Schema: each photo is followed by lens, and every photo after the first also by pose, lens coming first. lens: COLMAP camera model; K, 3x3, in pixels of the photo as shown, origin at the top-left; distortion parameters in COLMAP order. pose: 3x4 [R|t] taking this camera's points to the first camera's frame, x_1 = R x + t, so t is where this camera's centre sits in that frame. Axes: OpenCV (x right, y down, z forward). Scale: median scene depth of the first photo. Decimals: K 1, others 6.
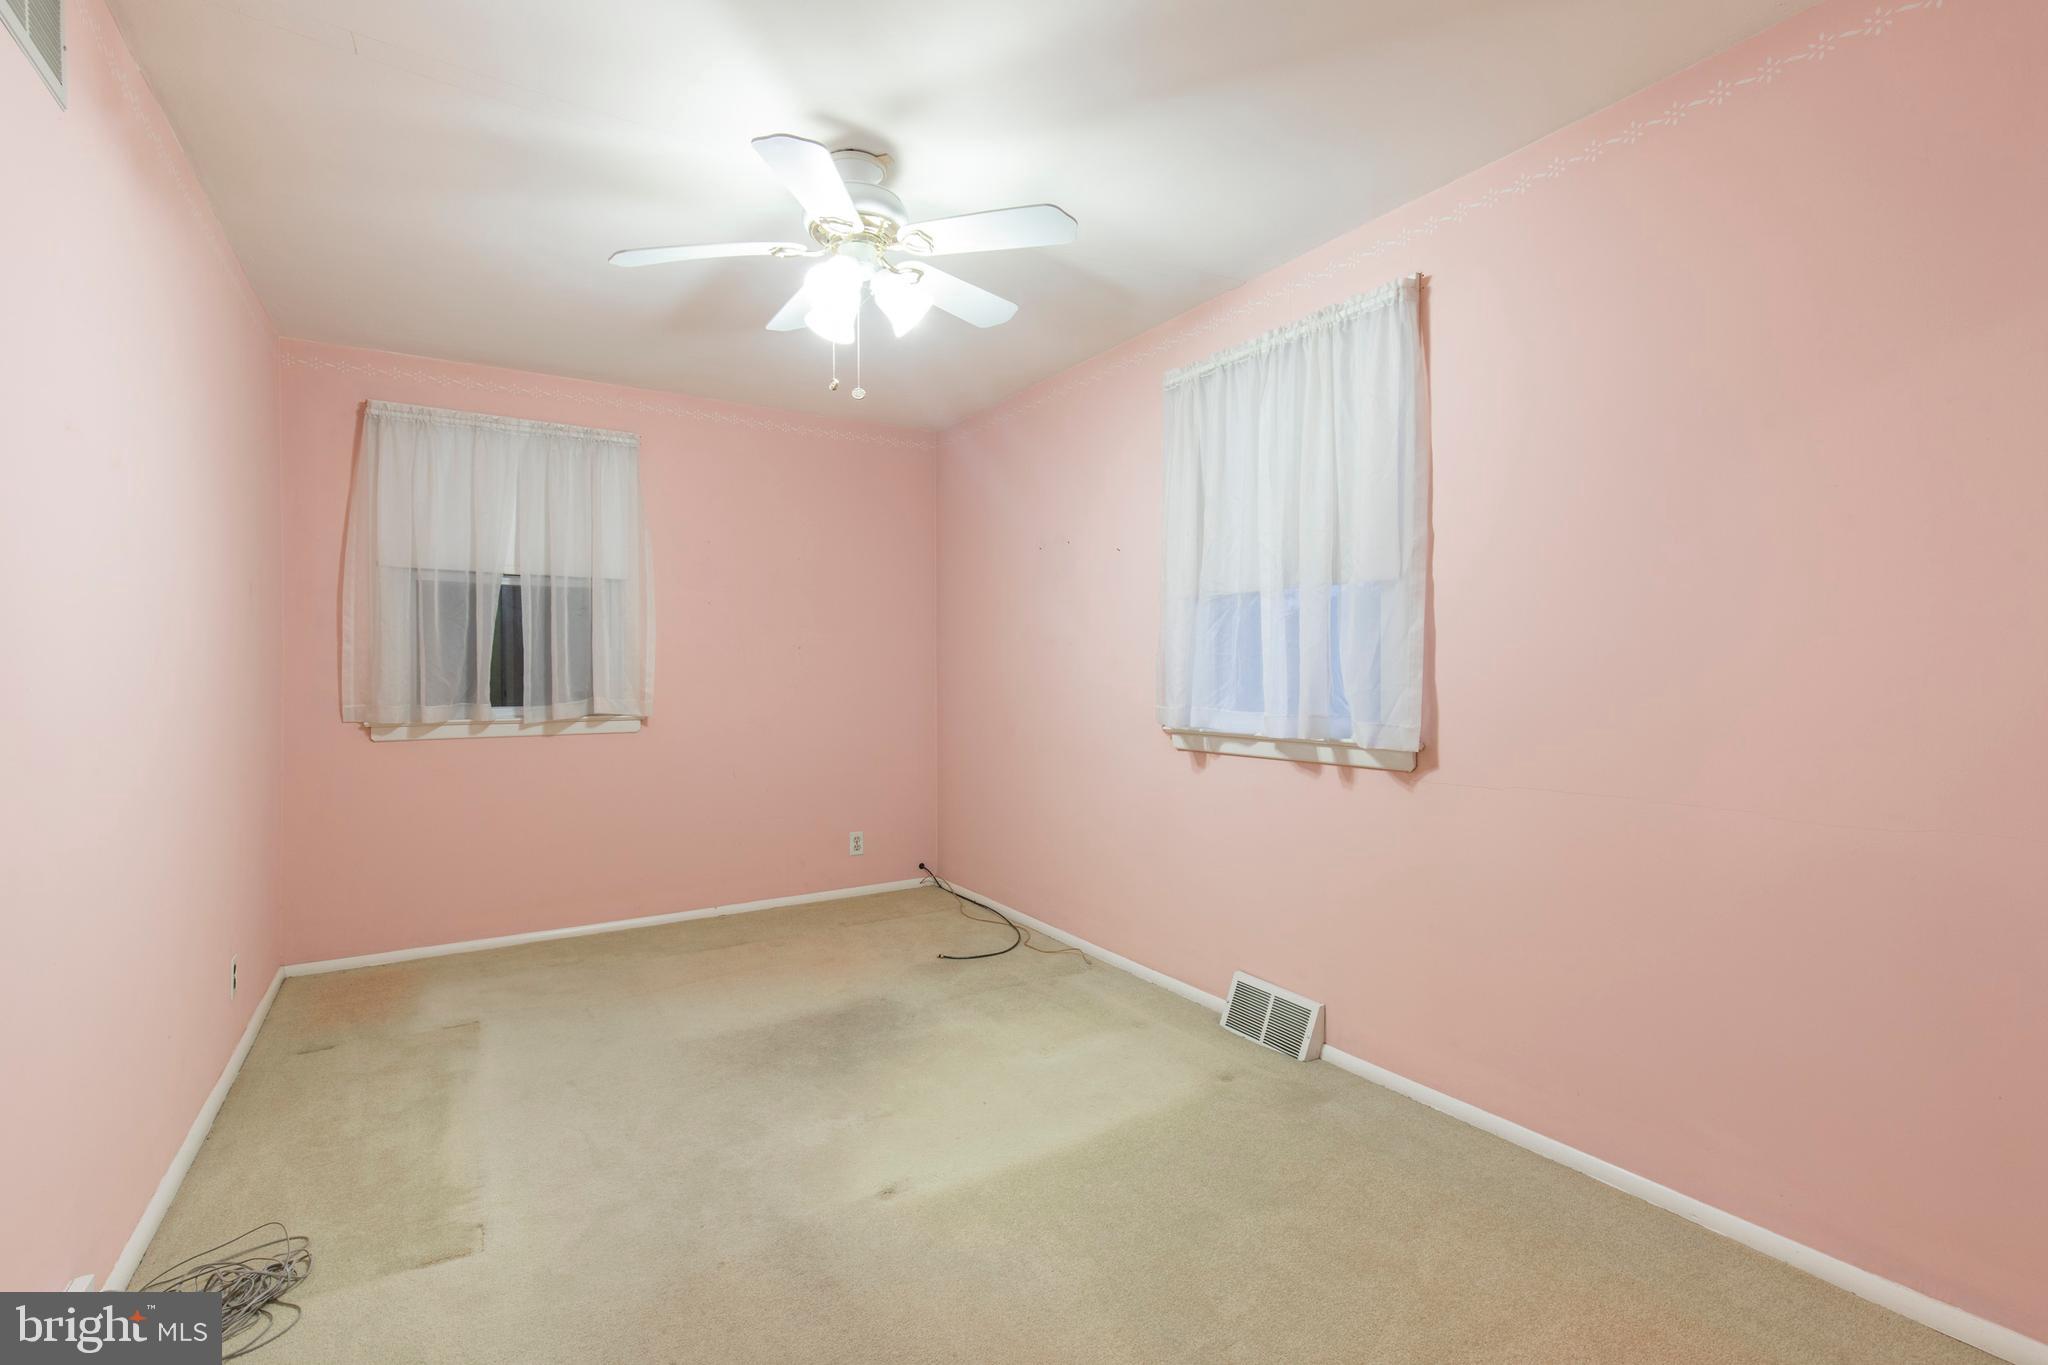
lens RADIAL K [[930.9, 0, 1038.4], [0, 930.9, 683.0], [0, 0, 1]] dist [0.004432, -0.000619]
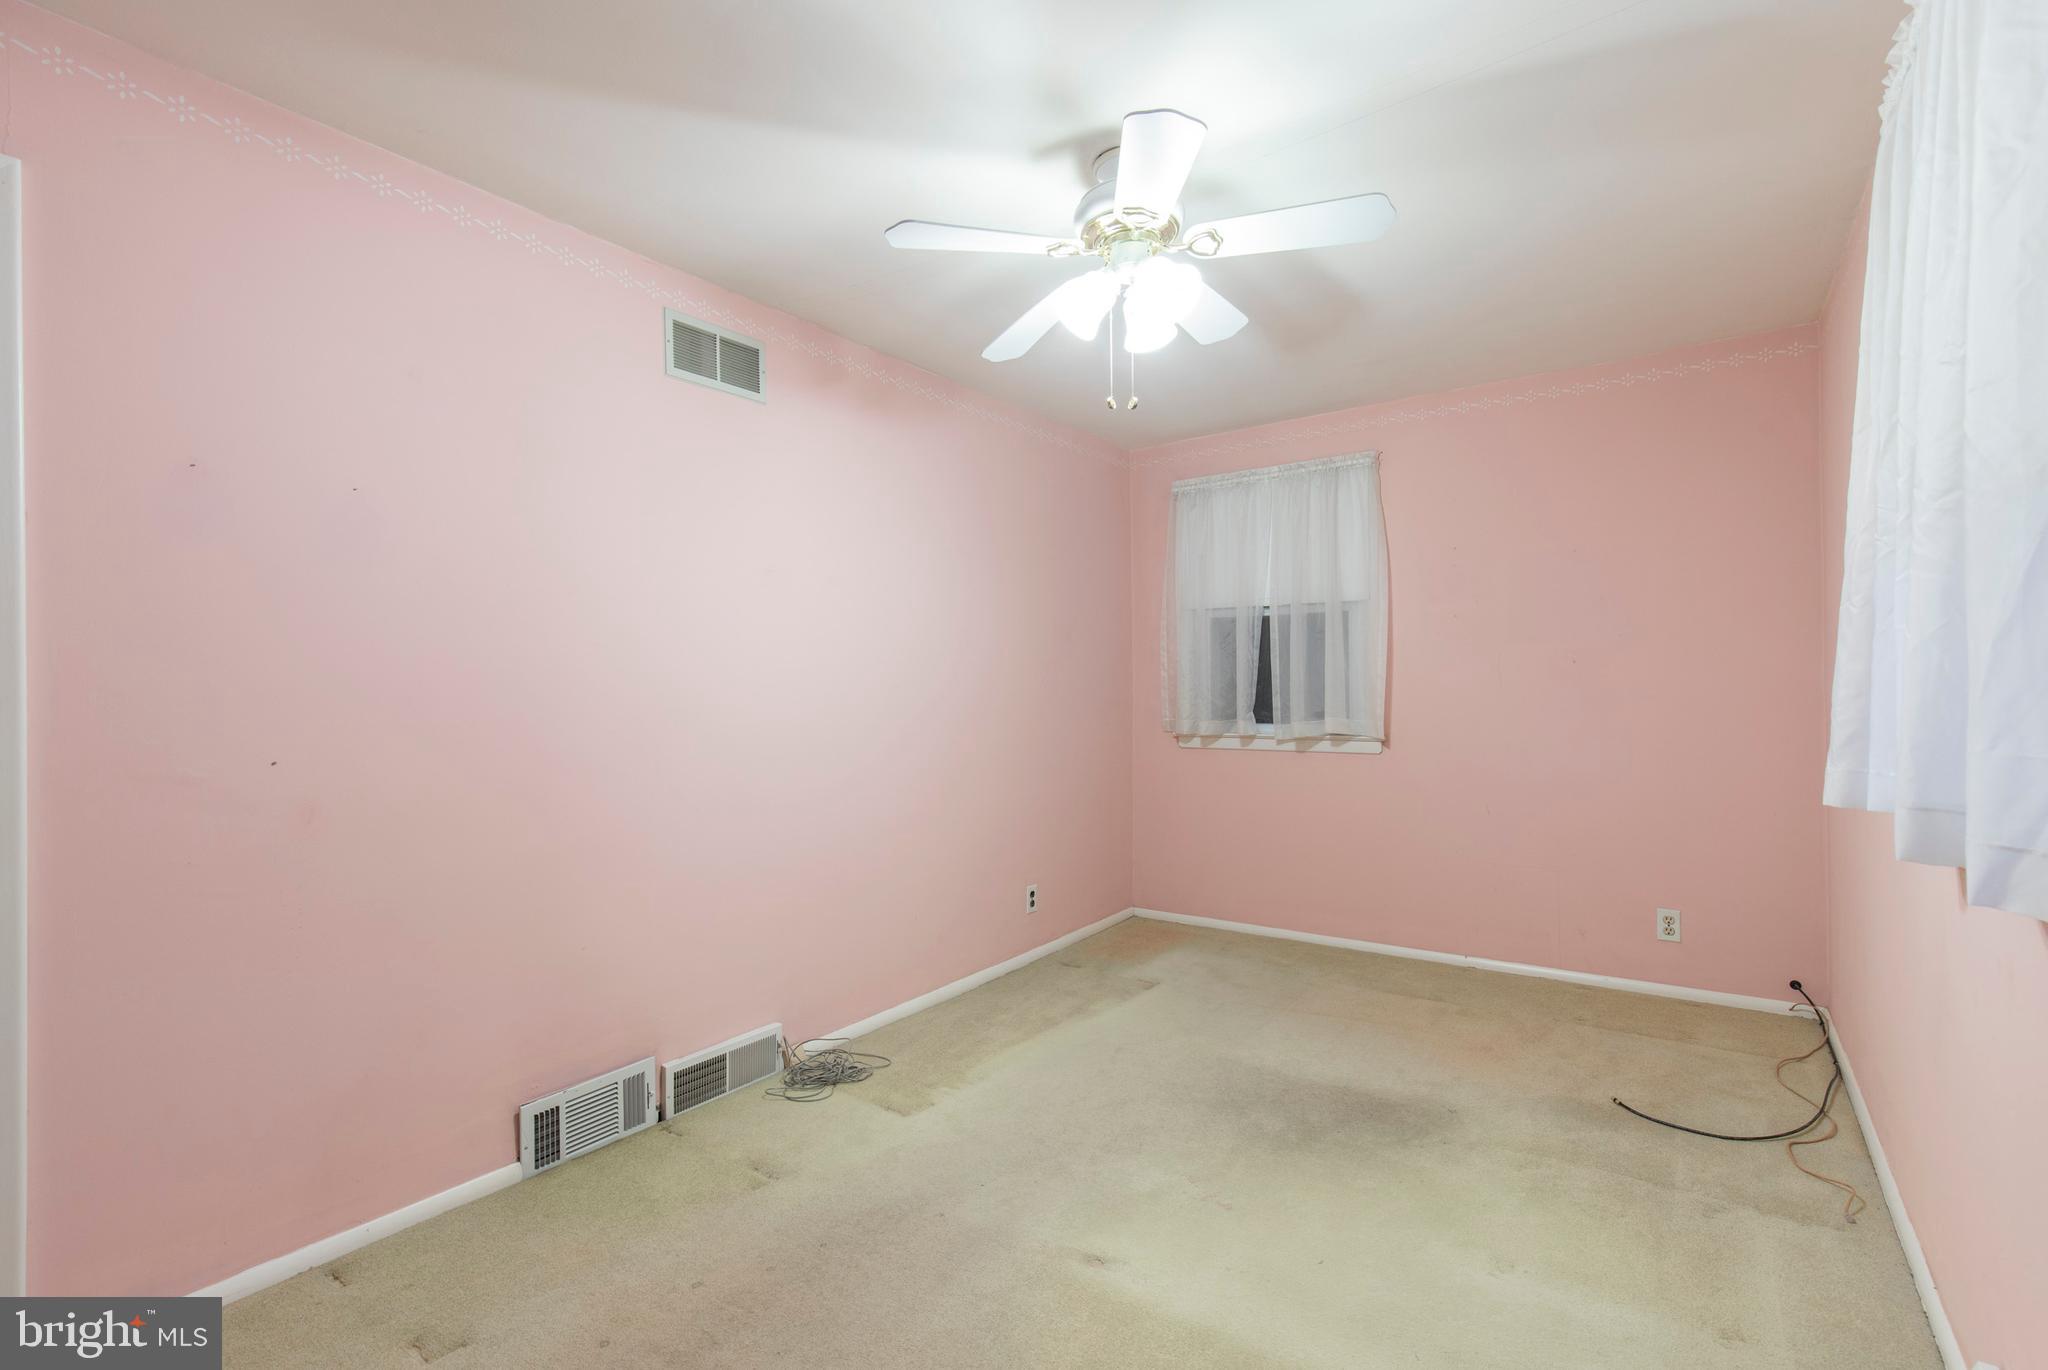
lens RADIAL K [[930.9, 0, 1041.9], [0, 930.9, 690.1], [0, 0, 1]] dist [0.004432, -0.000619]
pose [[0.378180, 0.002395, -0.925729, 0.379226], [-0.005425, 0.999985, 0.000371, -0.014489], [0.925716, 0.004882, 0.378188, 0.328653]]
